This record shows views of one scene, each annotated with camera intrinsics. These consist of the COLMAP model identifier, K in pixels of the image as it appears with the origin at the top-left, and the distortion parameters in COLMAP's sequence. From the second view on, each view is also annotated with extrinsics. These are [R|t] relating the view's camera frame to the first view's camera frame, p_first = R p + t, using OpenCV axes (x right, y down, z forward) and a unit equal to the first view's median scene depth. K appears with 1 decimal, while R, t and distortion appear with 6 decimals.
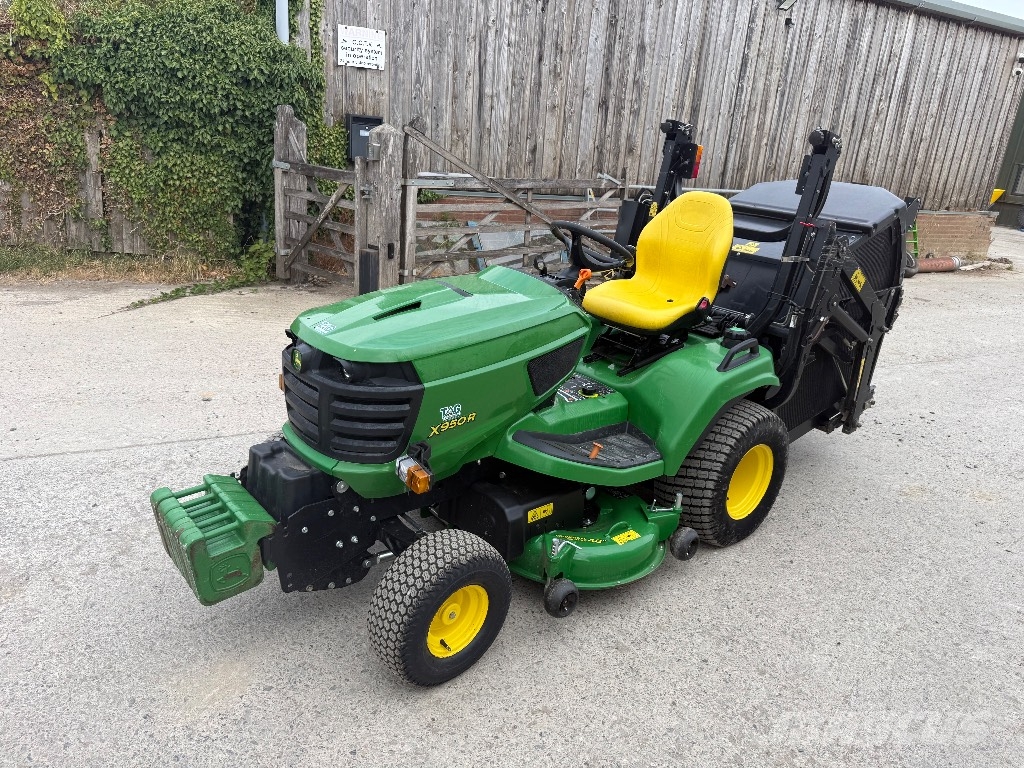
lens RADIAL K [[723.0, 0, 516.5], [0, 723.0, 378.3], [0, 0, 1]] dist [0.047092, -0.058831]
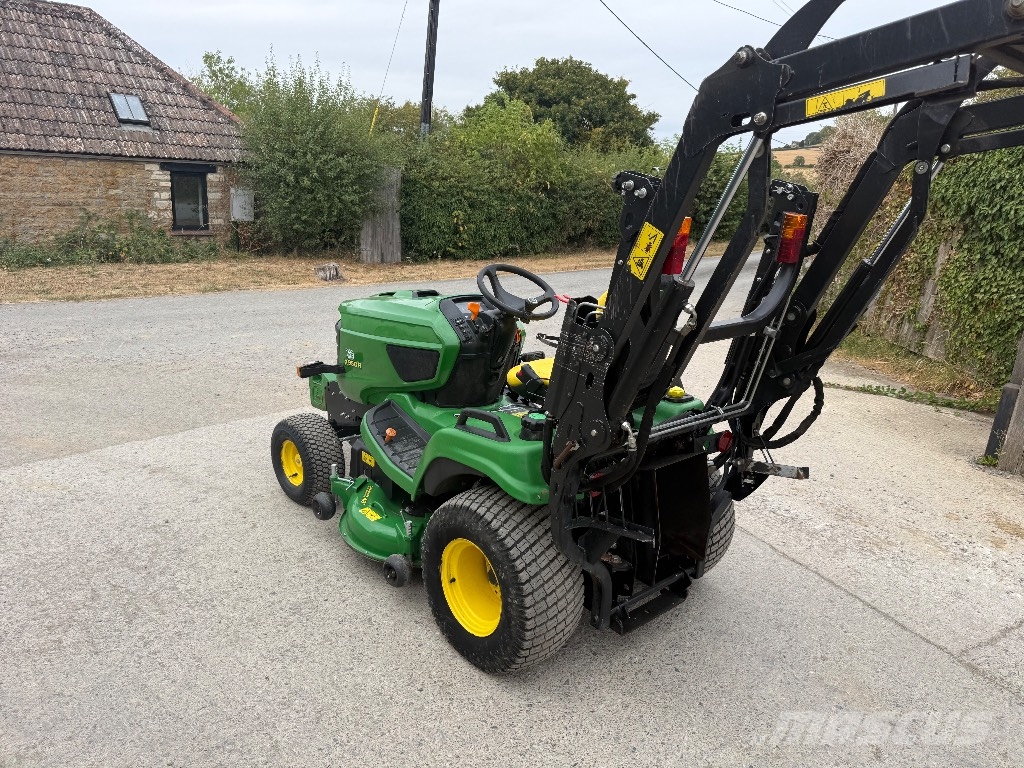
lens RADIAL K [[723.0, 0, 522.1], [0, 723.0, 383.2], [0, 0, 1]] dist [0.047092, -0.058831]
pose [[0.020731, 0.202518, -0.979059, 0.518392], [-0.385024, 0.905357, 0.179120, -0.113107], [0.922674, 0.373248, 0.096744, 0.426779]]
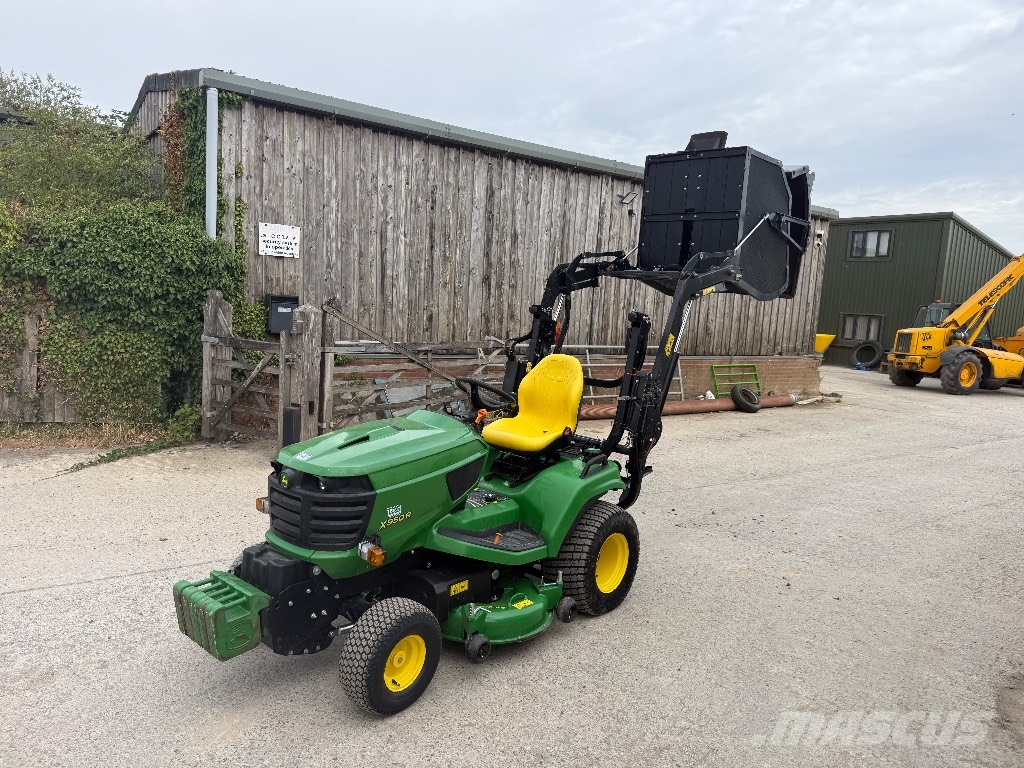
lens RADIAL K [[720.6, 0, 507.7], [0, 720.6, 388.0], [0, 0, 1]] dist [0.053897, -0.067820]
pose [[0.989865, -0.041627, 0.135775, -0.018144], [0.067363, 0.979302, -0.190868, 0.033493], [-0.125020, 0.198079, 0.972180, -0.161833]]
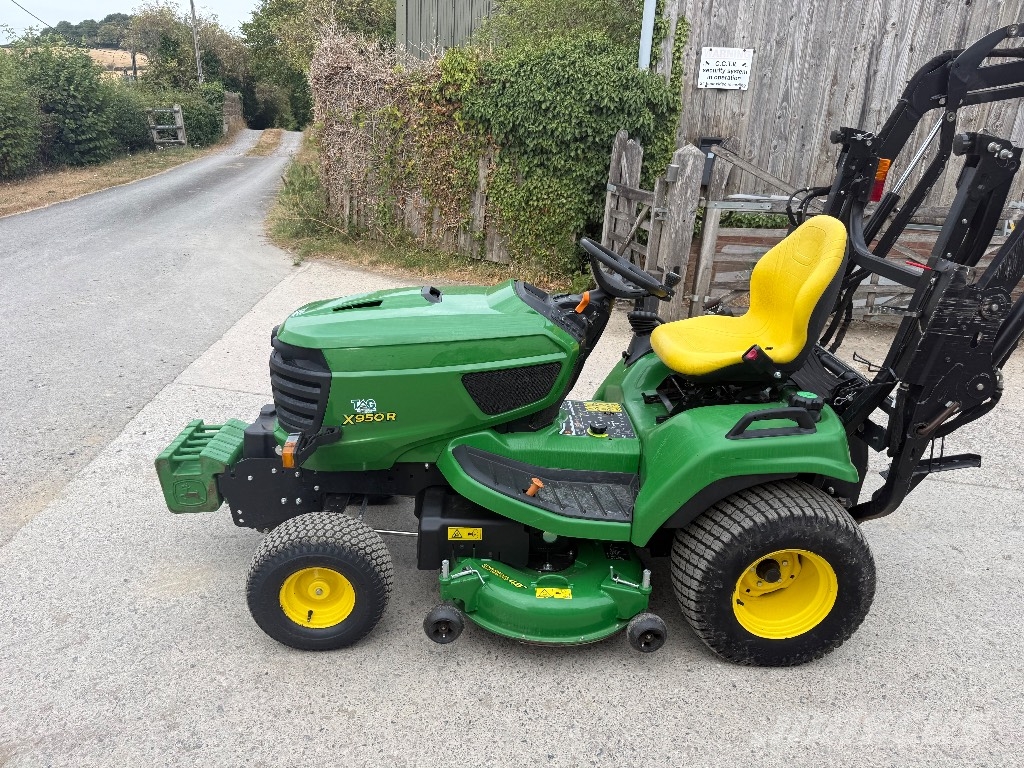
lens RADIAL K [[723.0, 0, 512.8], [0, 723.0, 391.2], [0, 0, 1]] dist [0.047092, -0.058831]
pose [[0.787046, 0.176098, -0.591226, 0.245793], [-0.189152, 0.981115, 0.040427, -0.020289], [0.587180, 0.080014, 0.805492, 0.098886]]
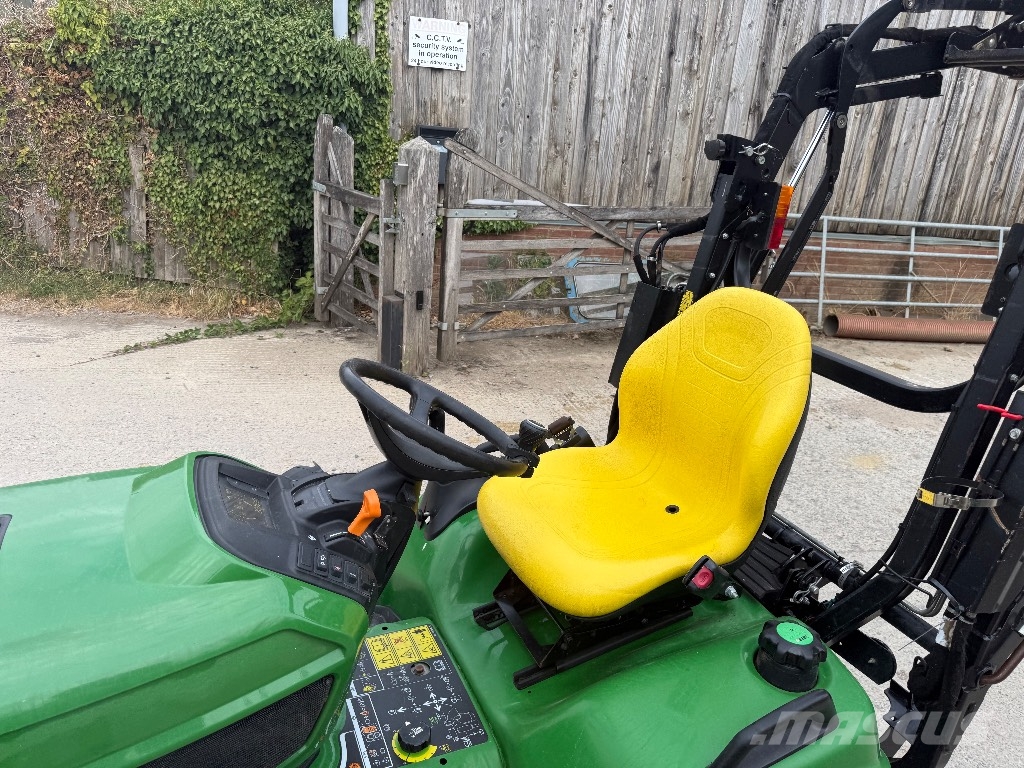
lens RADIAL K [[723.0, 0, 506.4], [0, 723.0, 384.8], [0, 0, 1]] dist [0.047092, -0.058831]
pose [[0.964574, 0.084060, -0.250061, 0.113637], [-0.085447, 0.996329, 0.005325, -0.094124], [0.249591, 0.016231, 0.968215, 0.264132]]
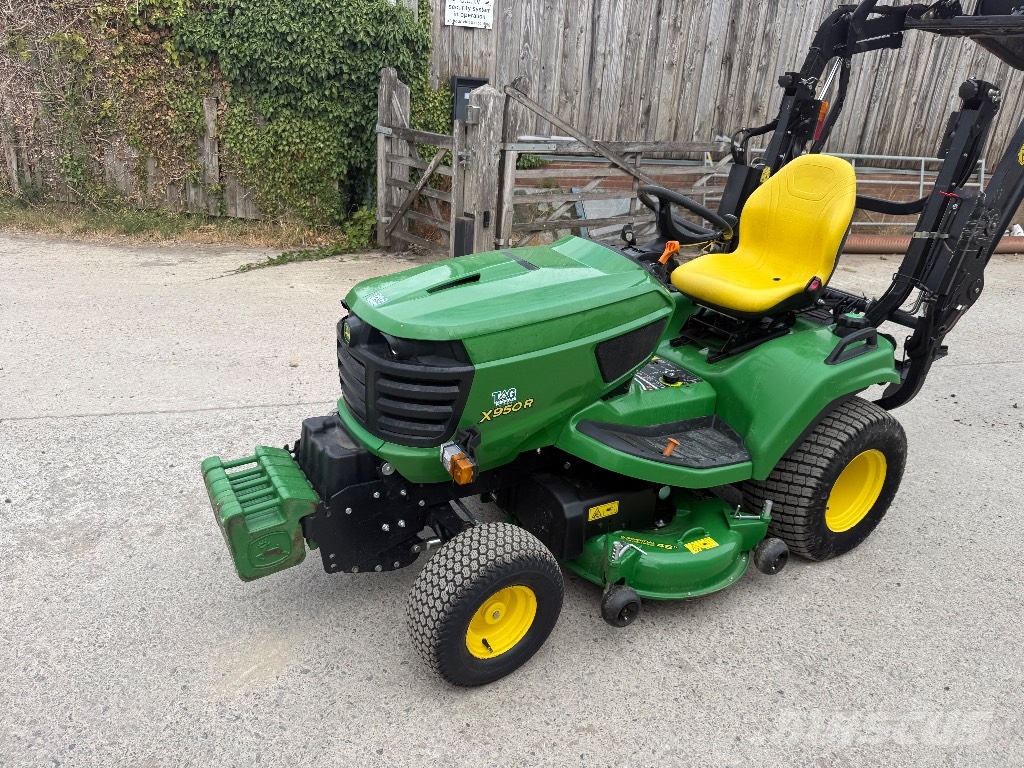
lens RADIAL K [[723.0, 0, 504.1], [0, 723.0, 387.4], [0, 0, 1]] dist [0.047092, -0.058831]
pose [[0.984996, 0.051518, -0.164707, 0.020400], [-0.042828, 0.997518, 0.055884, -0.005728], [0.167177, -0.047992, 0.984758, 0.036126]]
